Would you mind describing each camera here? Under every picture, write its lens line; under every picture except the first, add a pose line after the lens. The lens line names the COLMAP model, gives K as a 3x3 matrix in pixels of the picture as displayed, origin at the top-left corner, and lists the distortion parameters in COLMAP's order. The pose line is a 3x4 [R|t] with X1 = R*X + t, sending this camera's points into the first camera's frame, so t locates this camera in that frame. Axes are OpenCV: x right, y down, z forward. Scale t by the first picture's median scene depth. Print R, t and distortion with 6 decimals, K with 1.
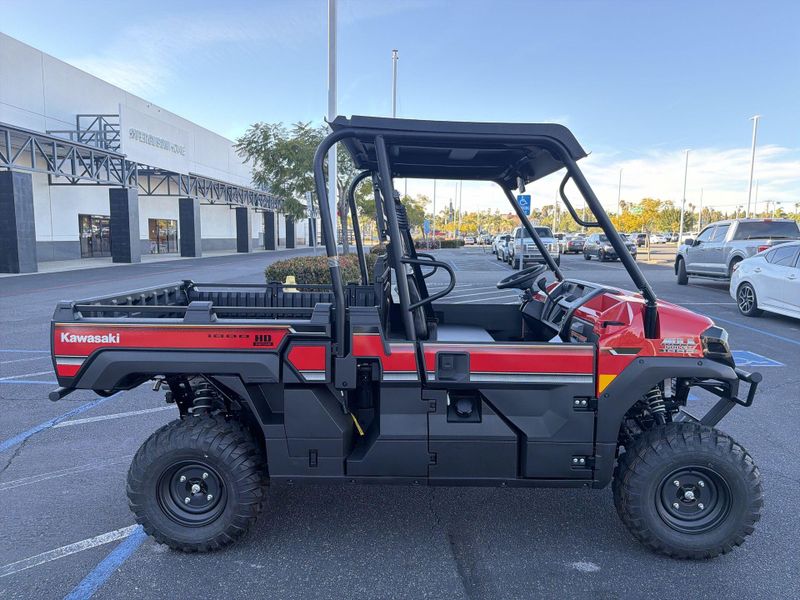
lens RADIAL K [[562.3, 0, 398.6], [0, 562.3, 304.9], [0, 0, 1]] dist [0.057716, -0.076115]
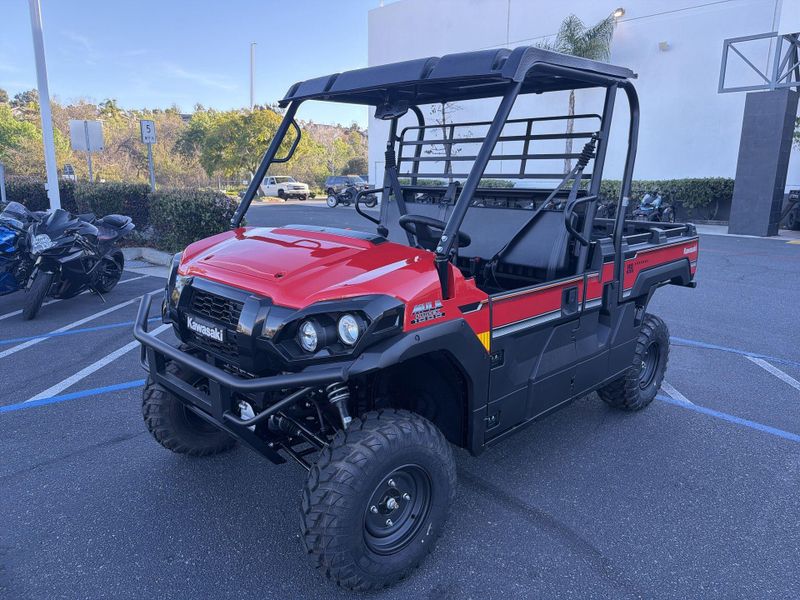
lens RADIAL K [[562.3, 0, 395.7], [0, 562.3, 304.2], [0, 0, 1]] dist [0.057716, -0.076115]
pose [[-0.696911, 0.144023, -0.702547, 0.996028], [-0.100752, 0.950249, 0.294746, -0.218294], [0.710045, 0.276195, -0.647729, 1.914400]]
